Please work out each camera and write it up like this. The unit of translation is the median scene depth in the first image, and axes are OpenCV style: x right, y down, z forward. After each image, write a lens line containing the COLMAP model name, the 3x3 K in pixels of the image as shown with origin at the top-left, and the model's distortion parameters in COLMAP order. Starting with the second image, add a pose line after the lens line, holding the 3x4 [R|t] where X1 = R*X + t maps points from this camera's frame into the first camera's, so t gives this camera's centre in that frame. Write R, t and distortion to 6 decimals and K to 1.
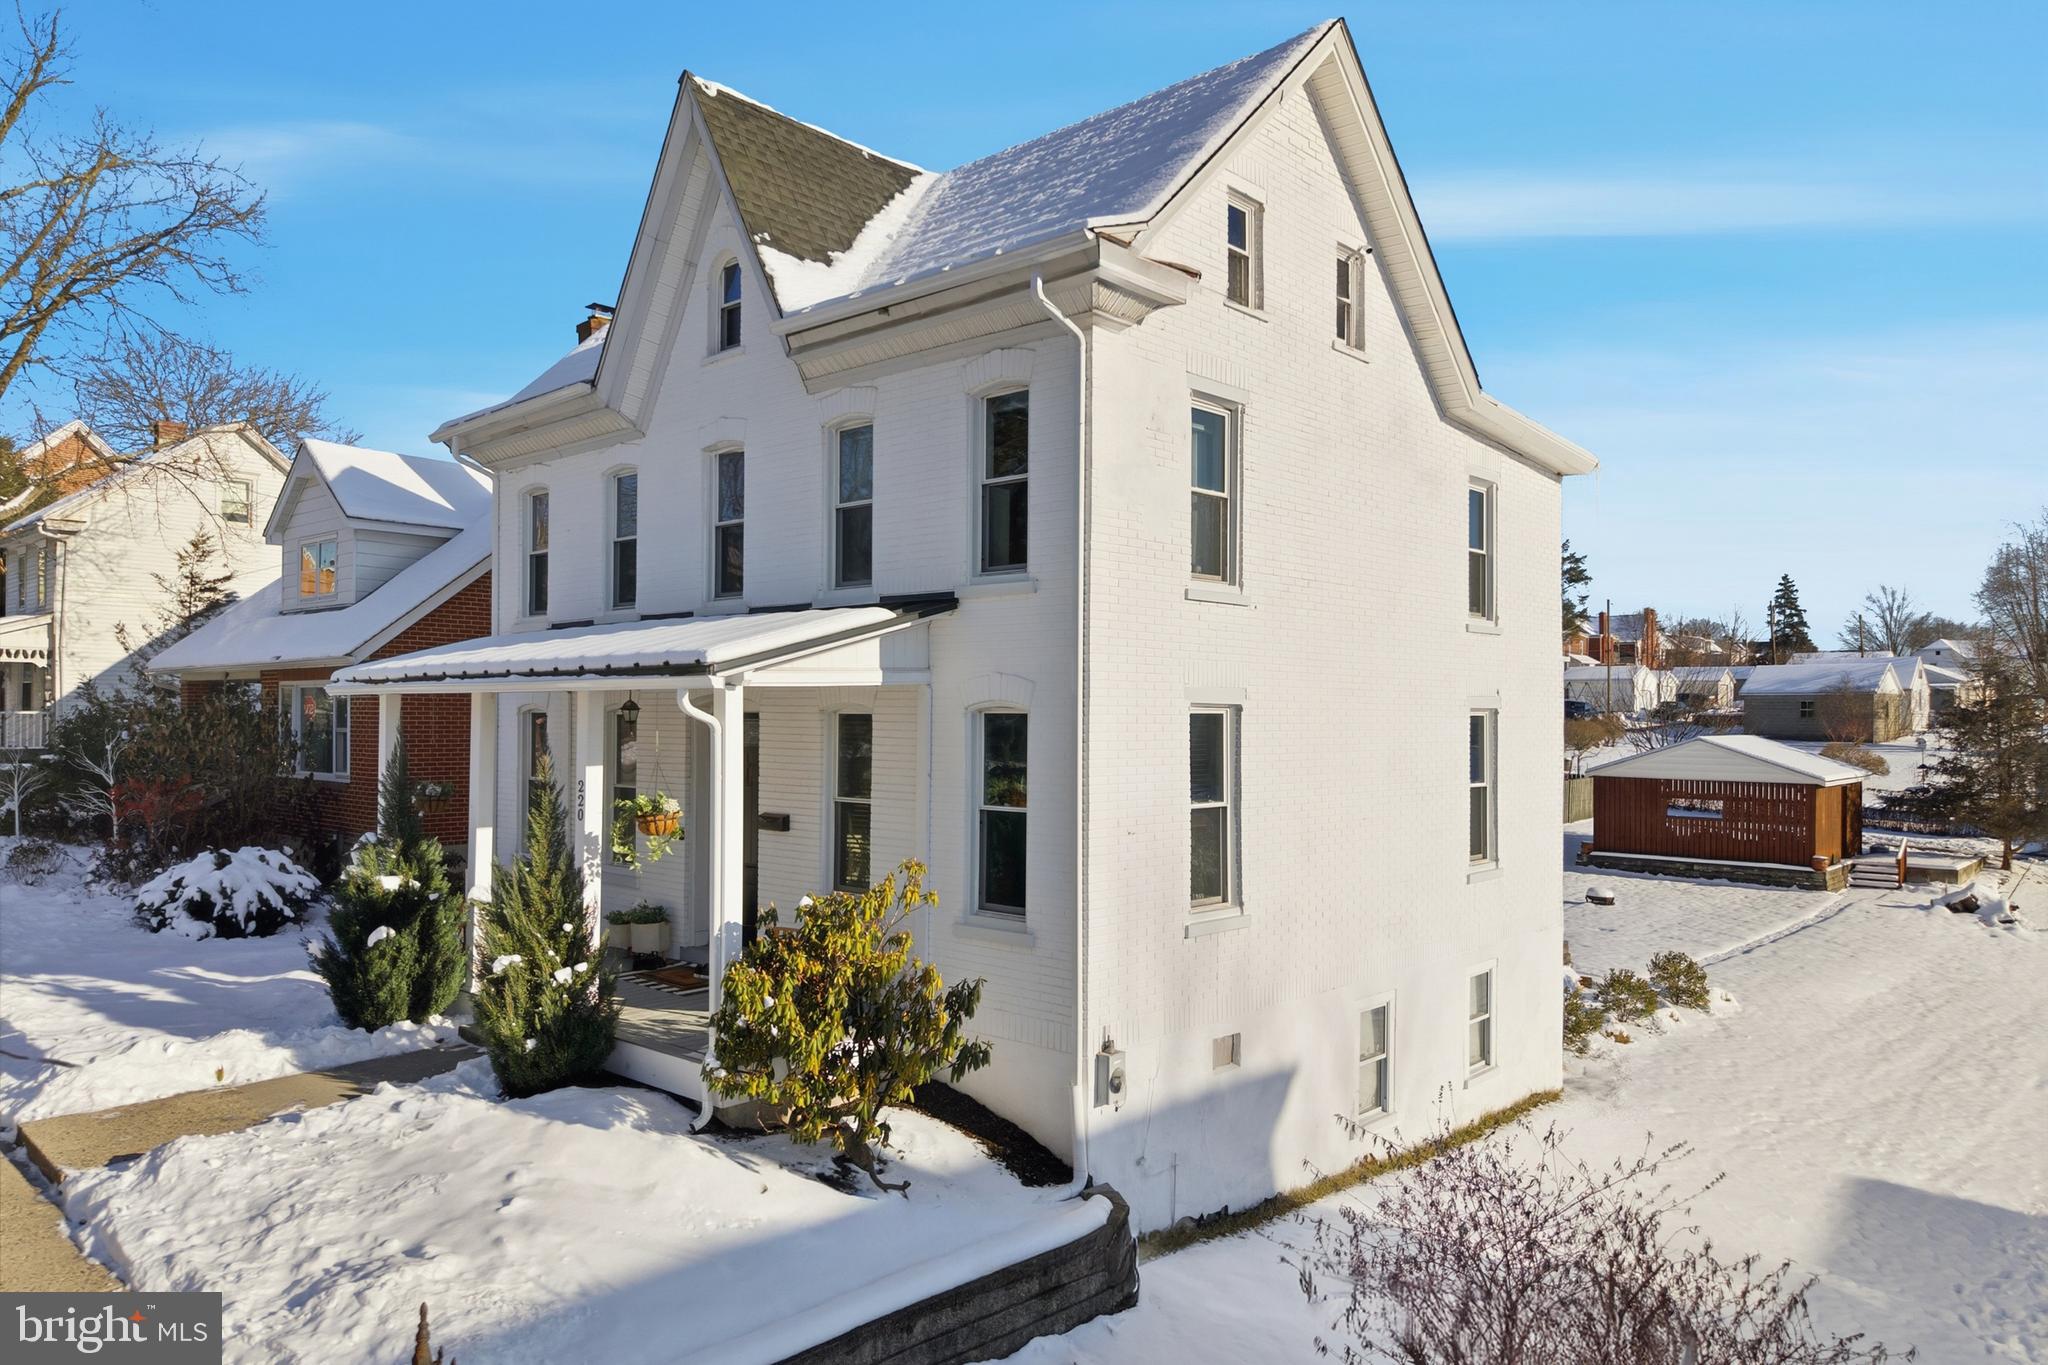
lens RADIAL K [[1367.8, 0, 1031.1], [0, 1367.8, 689.8], [0, 0, 1]] dist [0.017311, -0.019537]
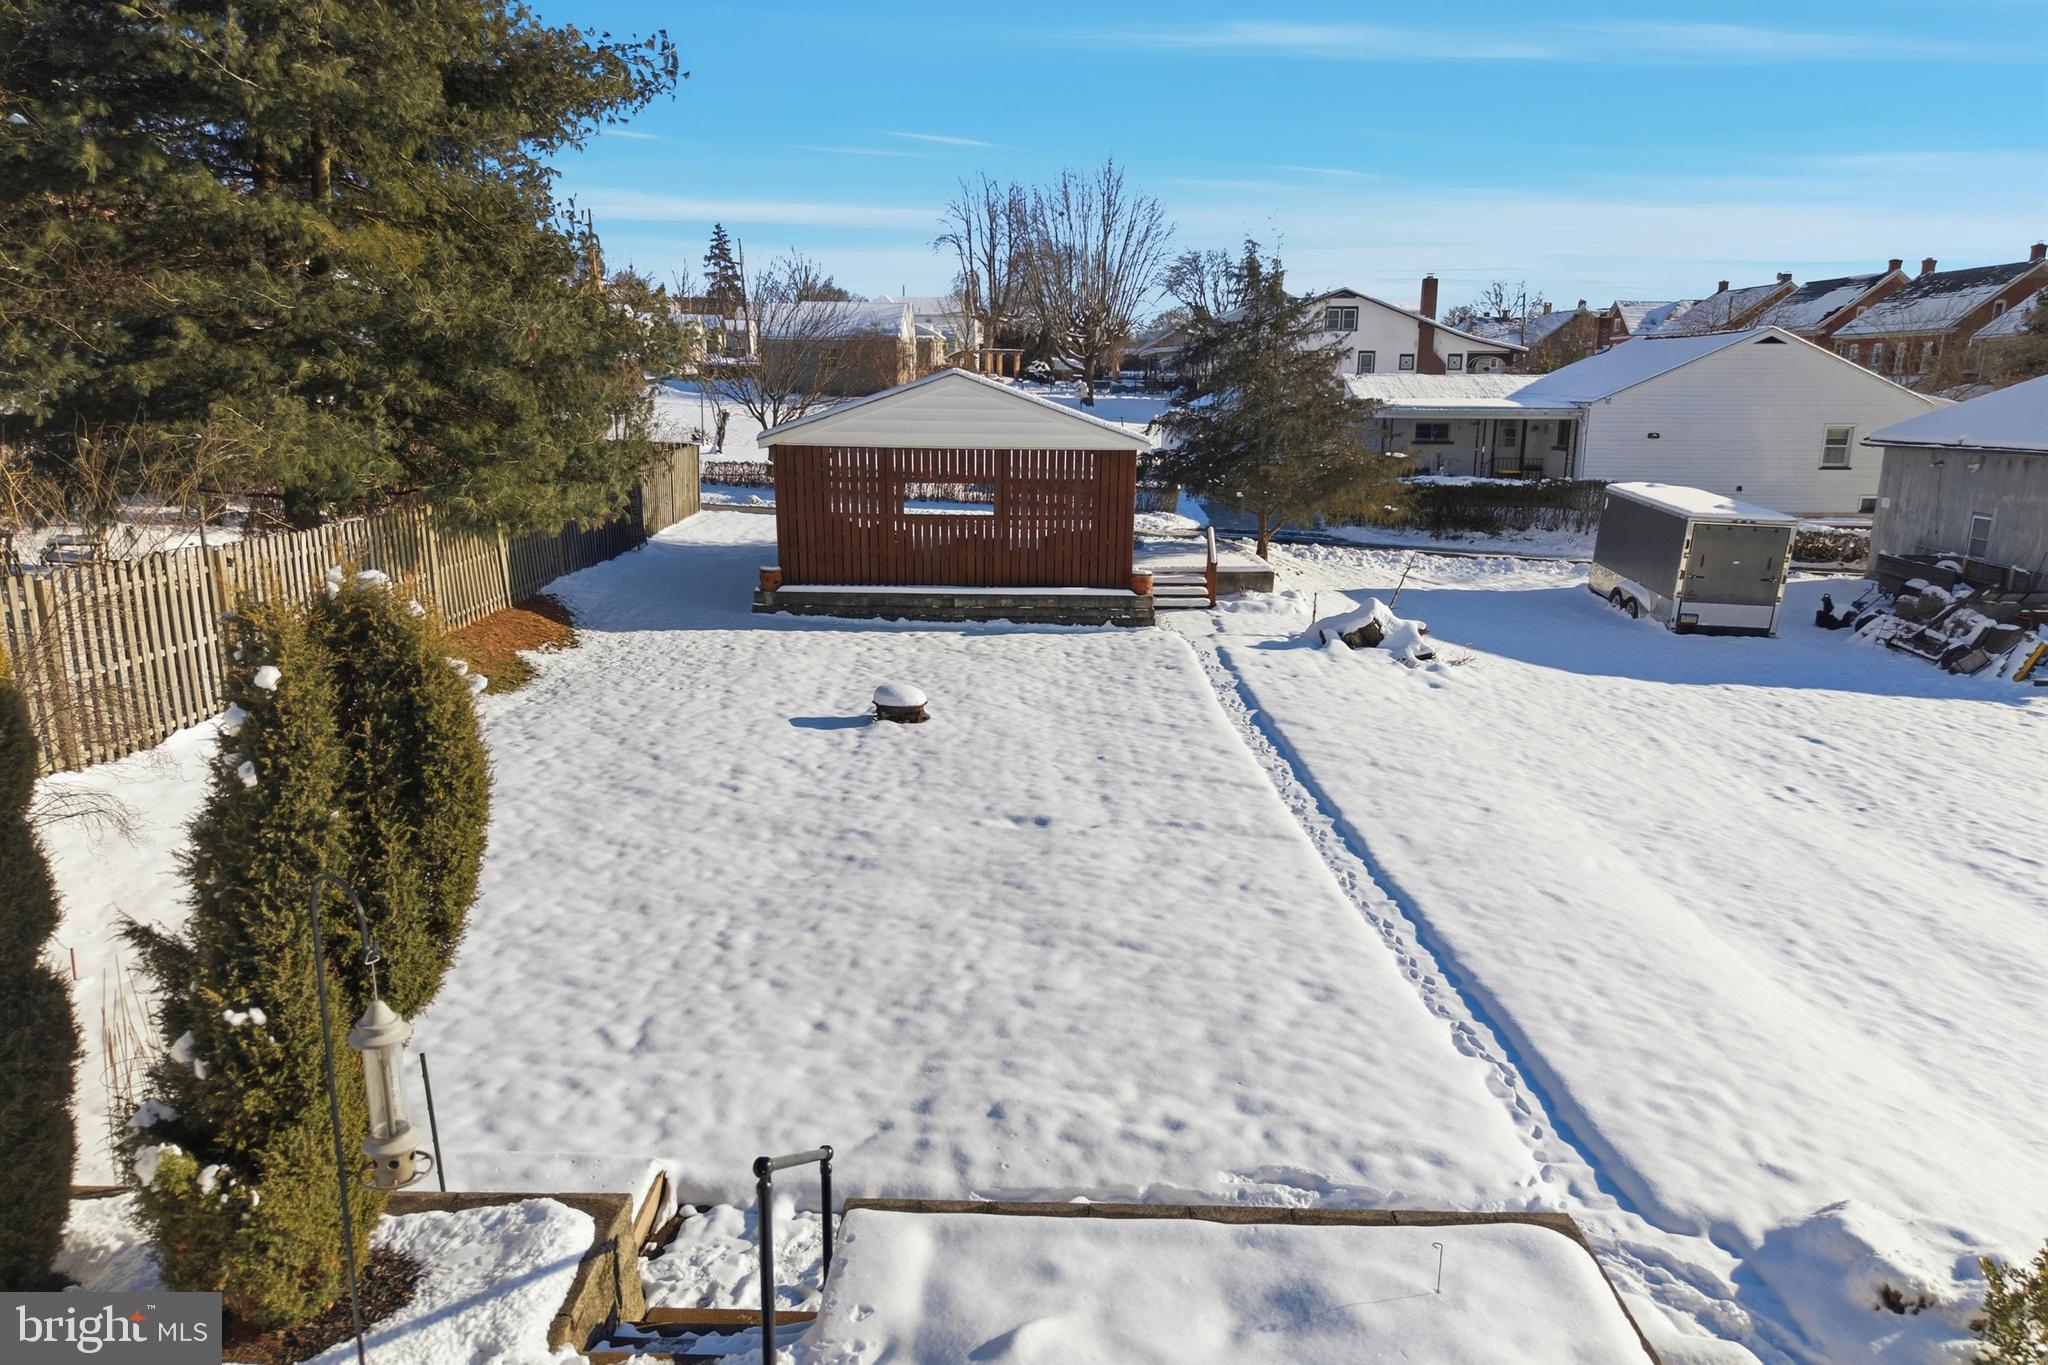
lens RADIAL K [[1367.8, 0, 1007.9], [0, 1367.8, 732.5], [0, 0, 1]] dist [0.017311, -0.019537]
pose [[0.741446, -0.166812, 0.649948, 0.113854], [-0.011777, 0.965223, 0.261164, 0.030452], [-0.670910, -0.201294, 0.713695, 0.554980]]
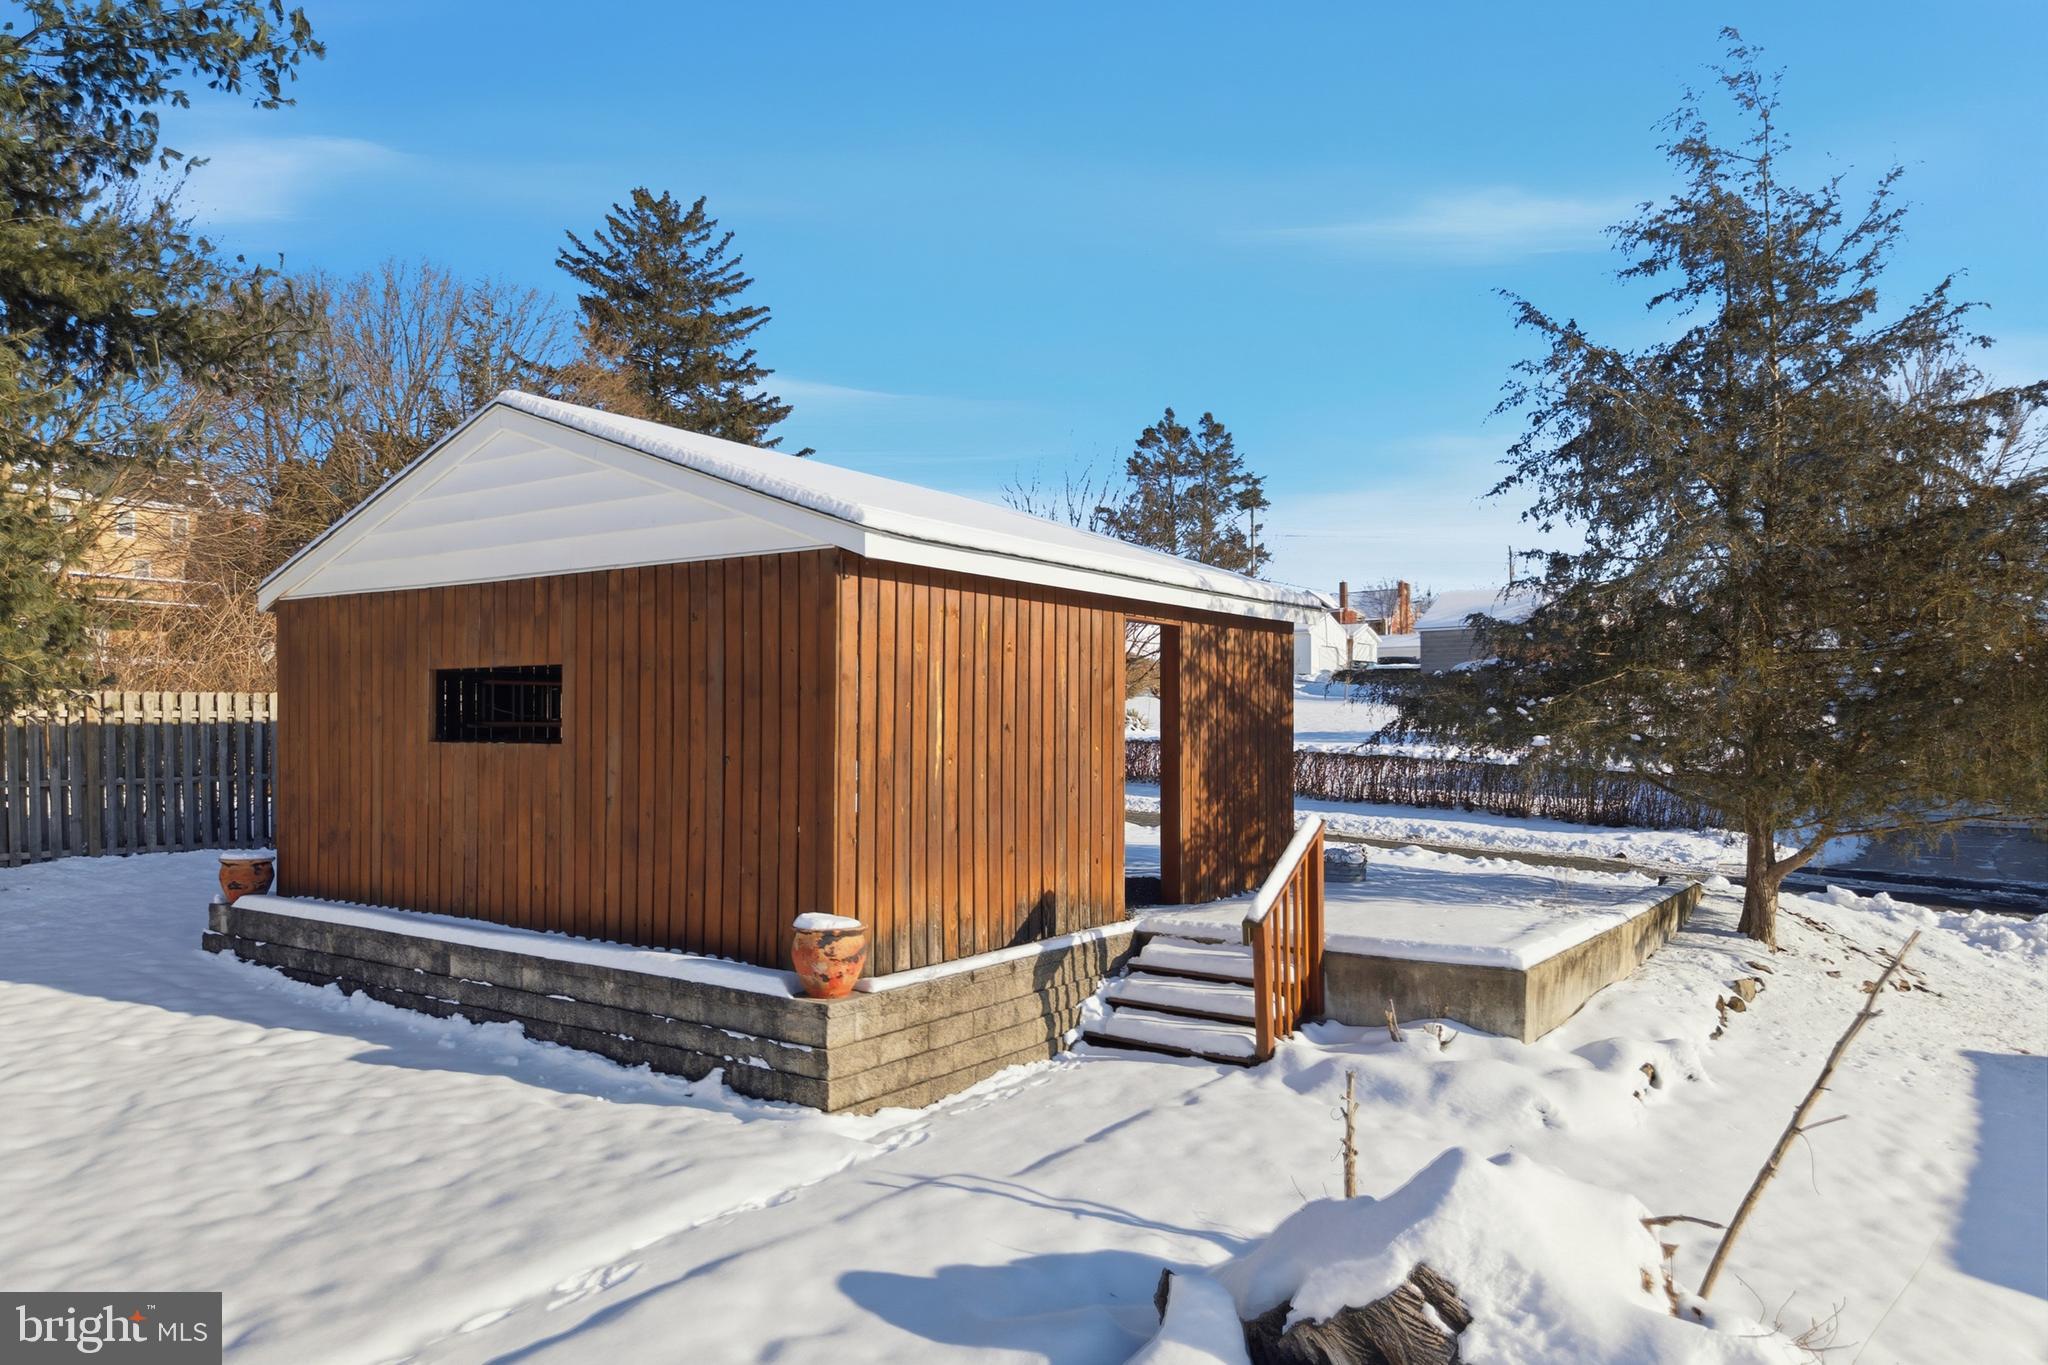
lens RADIAL K [[1367.8, 0, 1020.8], [0, 1367.8, 692.3], [0, 0, 1]] dist [0.017311, -0.019537]
pose [[0.994095, -0.002727, 0.108475, 0.546579], [0.003702, 0.999955, -0.008784, 0.086002], [-0.108446, 0.009134, 0.994060, 0.759038]]
